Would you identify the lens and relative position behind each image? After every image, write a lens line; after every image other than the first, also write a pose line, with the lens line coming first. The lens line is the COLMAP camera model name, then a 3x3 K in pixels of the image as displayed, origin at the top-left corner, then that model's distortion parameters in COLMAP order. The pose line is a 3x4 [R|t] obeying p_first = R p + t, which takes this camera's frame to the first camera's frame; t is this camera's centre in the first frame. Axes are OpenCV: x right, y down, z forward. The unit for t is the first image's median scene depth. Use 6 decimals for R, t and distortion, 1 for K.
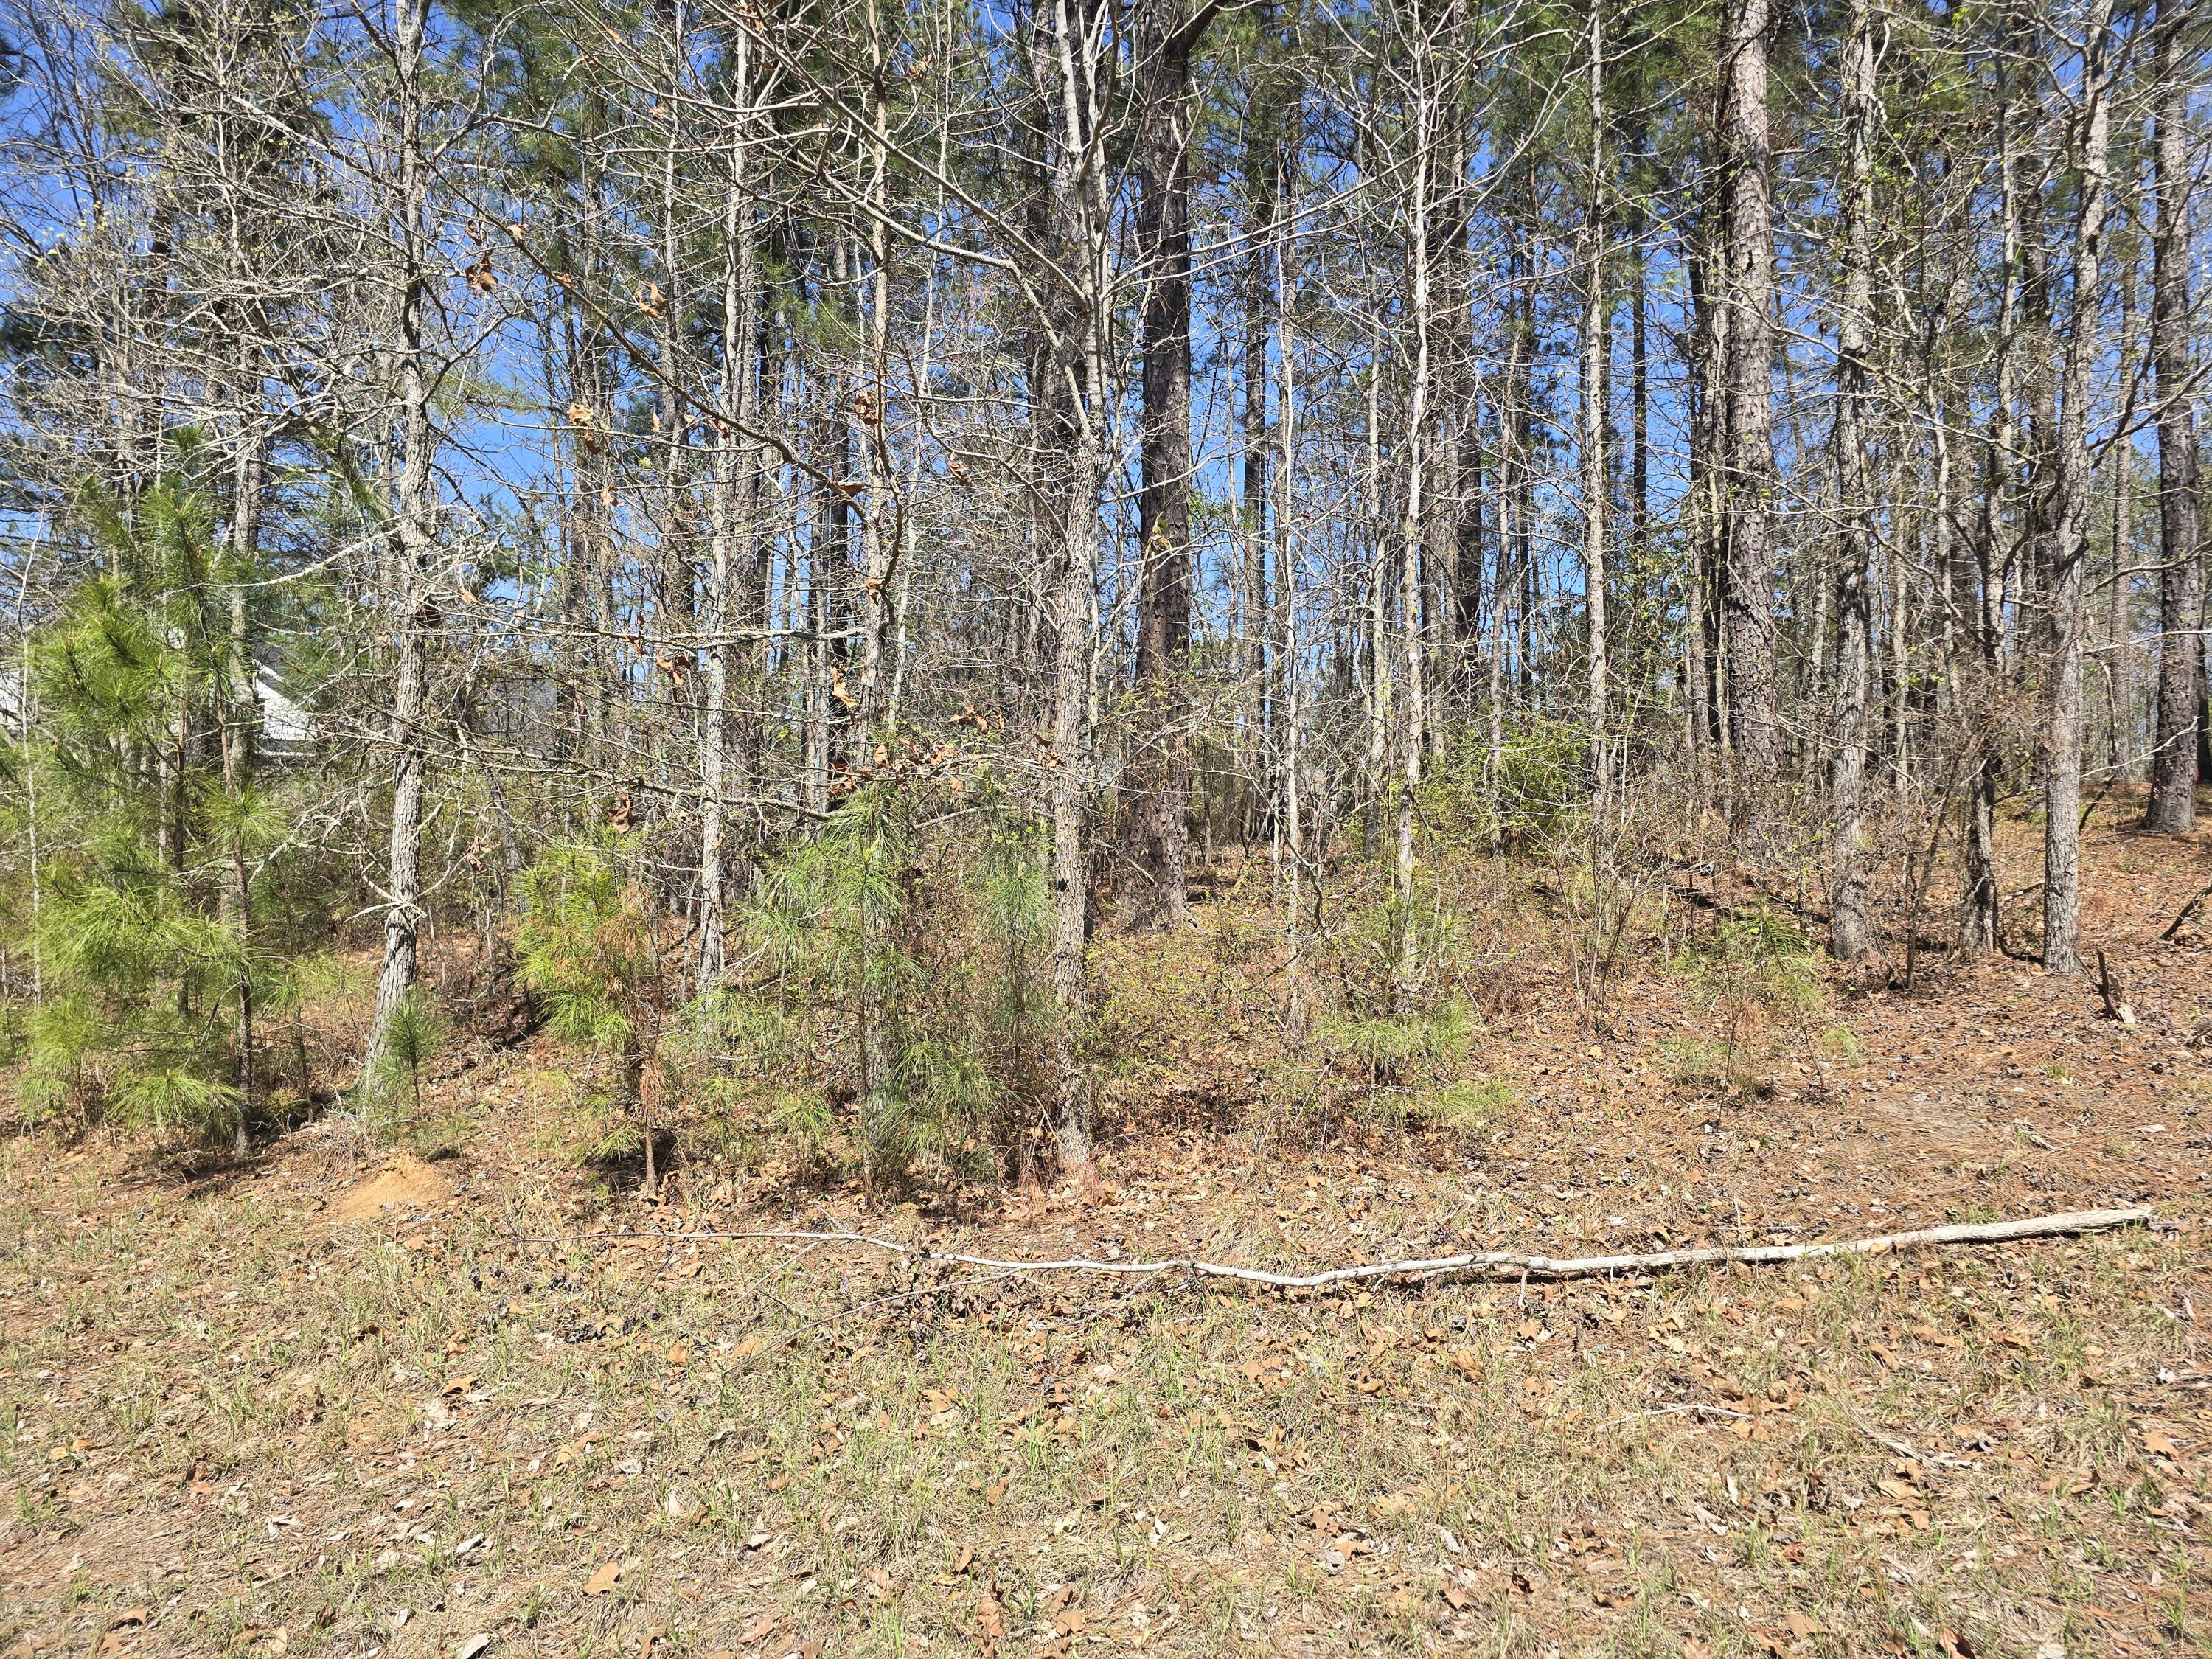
lens RADIAL K [[1351.5, 0, 1106.0], [0, 1351.5, 829.5], [0, 0, 1]] dist [-0.003026, -0.016933]
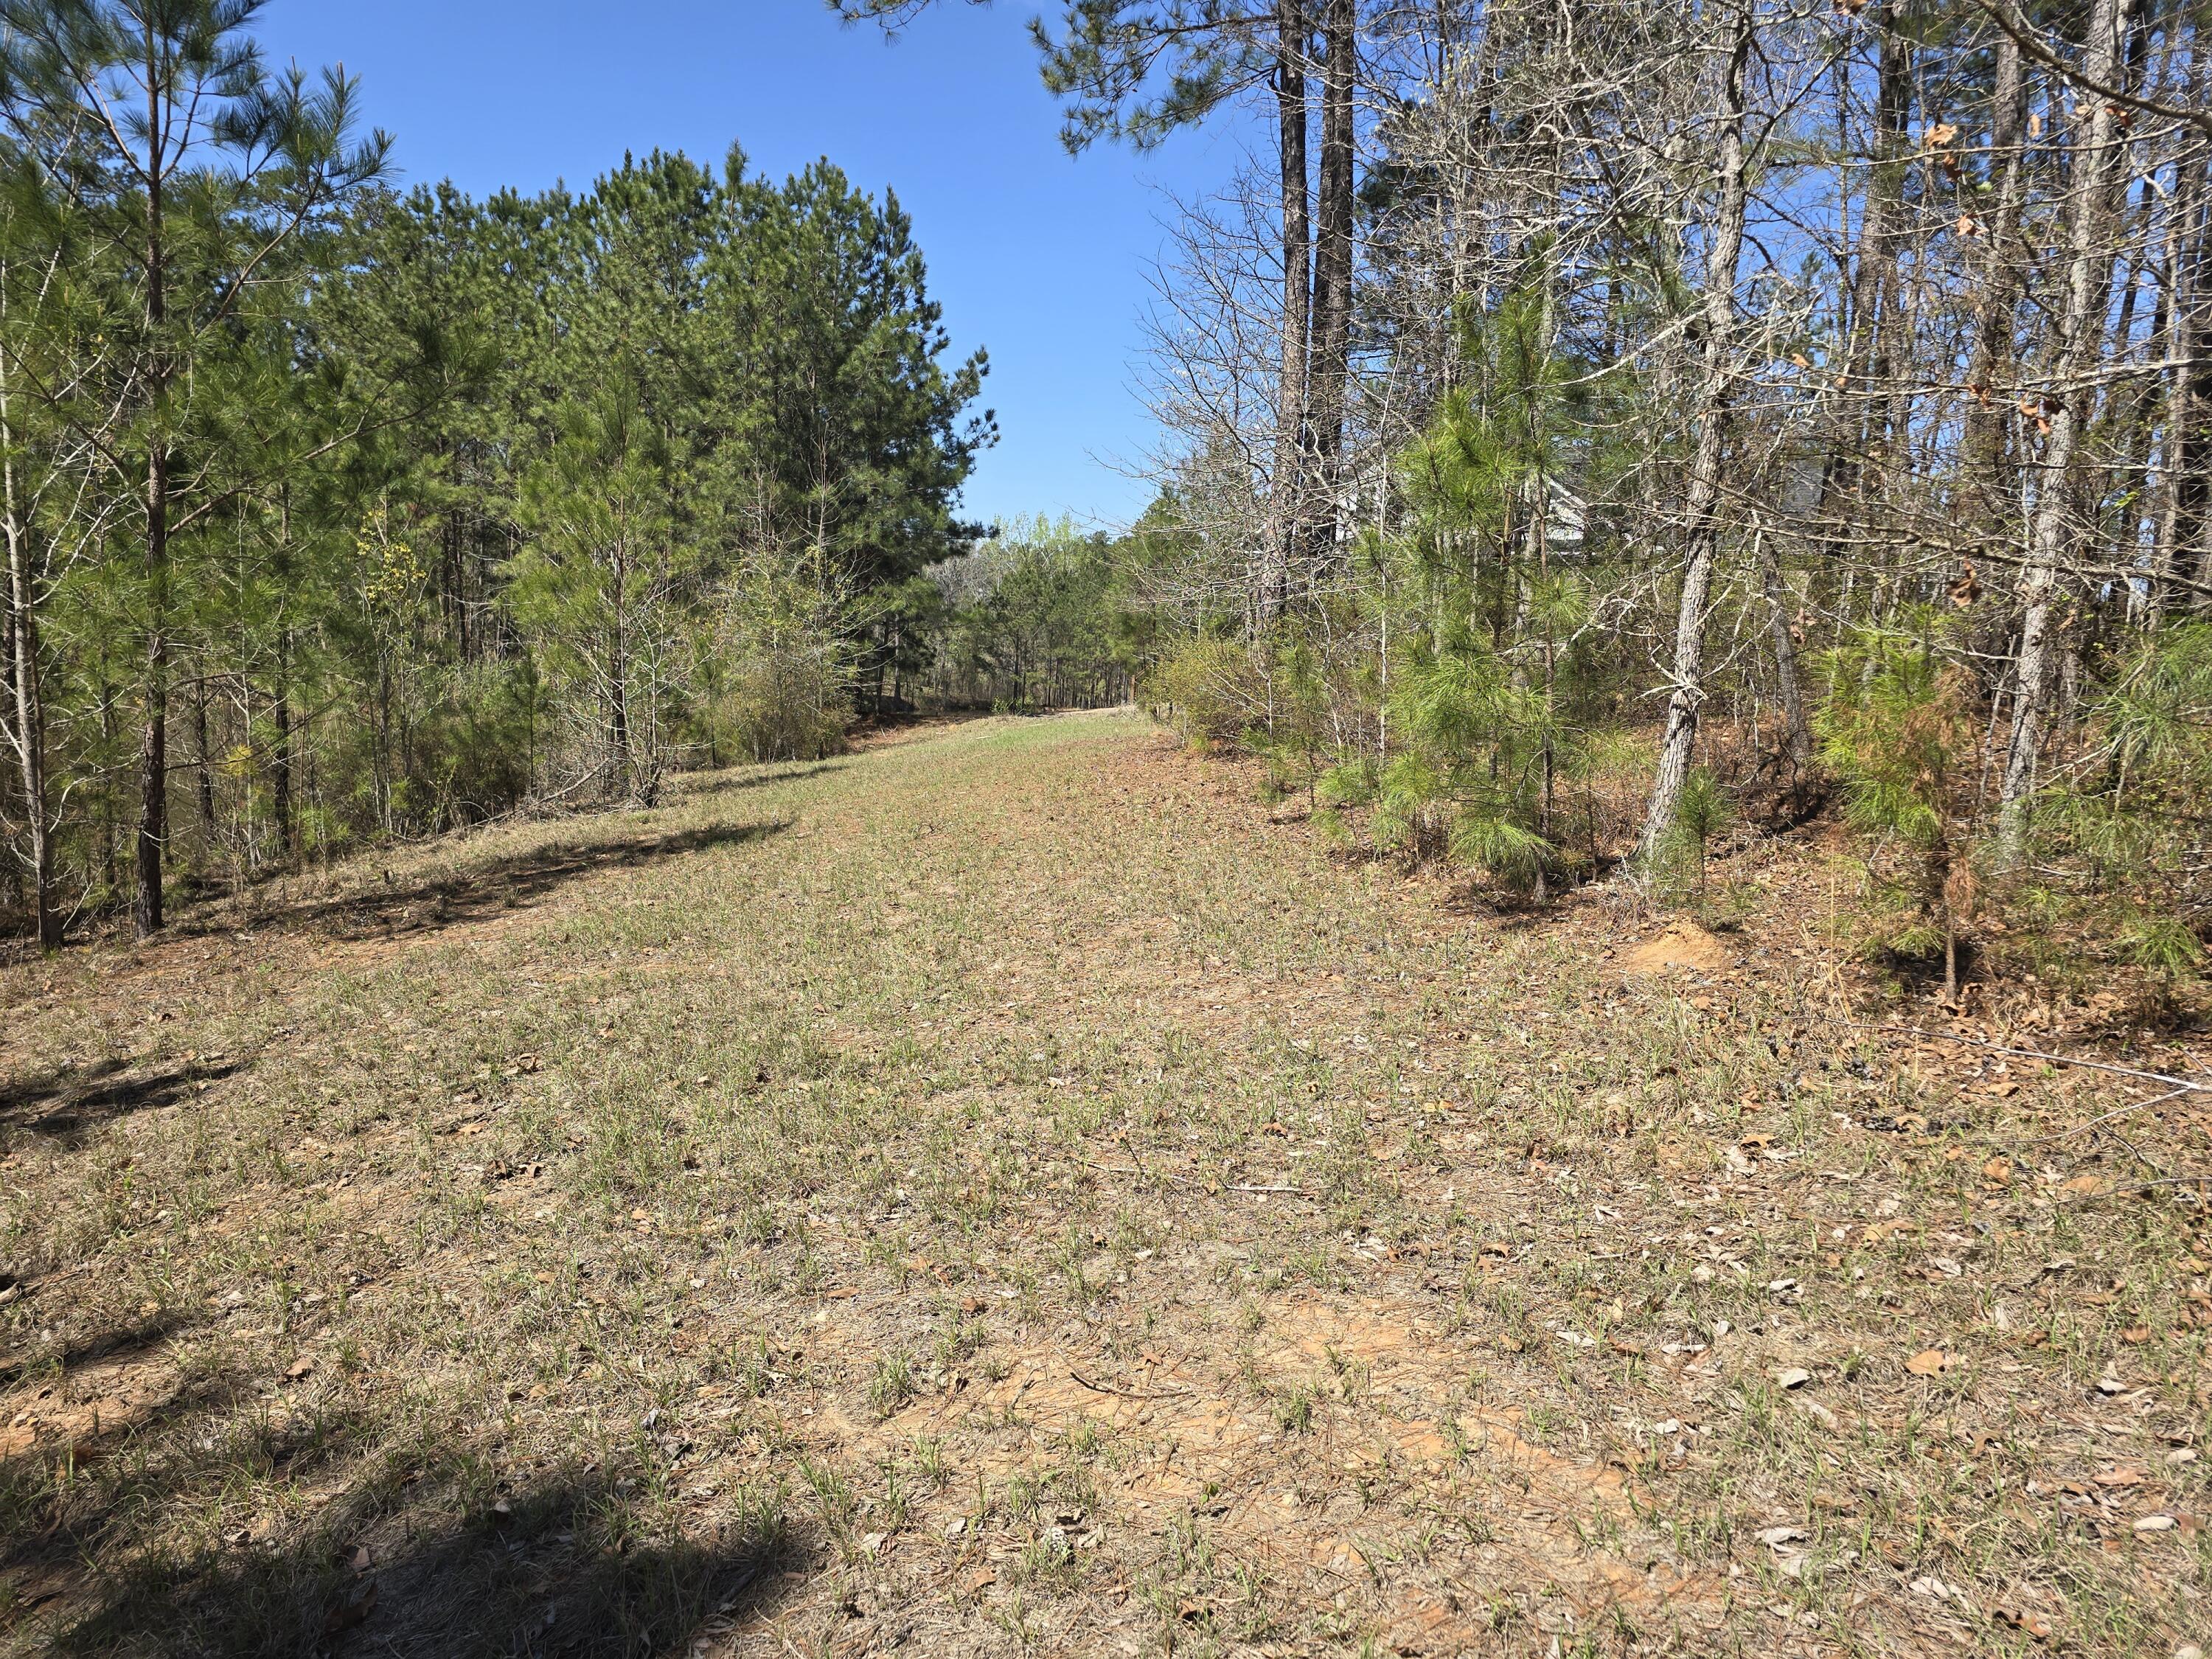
lens RADIAL K [[1351.5, 0, 1106.0], [0, 1351.5, 829.5], [0, 0, 1]] dist [-0.003026, -0.016933]
pose [[0.696212, 0.103492, -0.710337, -0.106327], [-0.009875, 0.990840, 0.134682, 0.036851], [0.717768, -0.086753, 0.690857, -0.054418]]
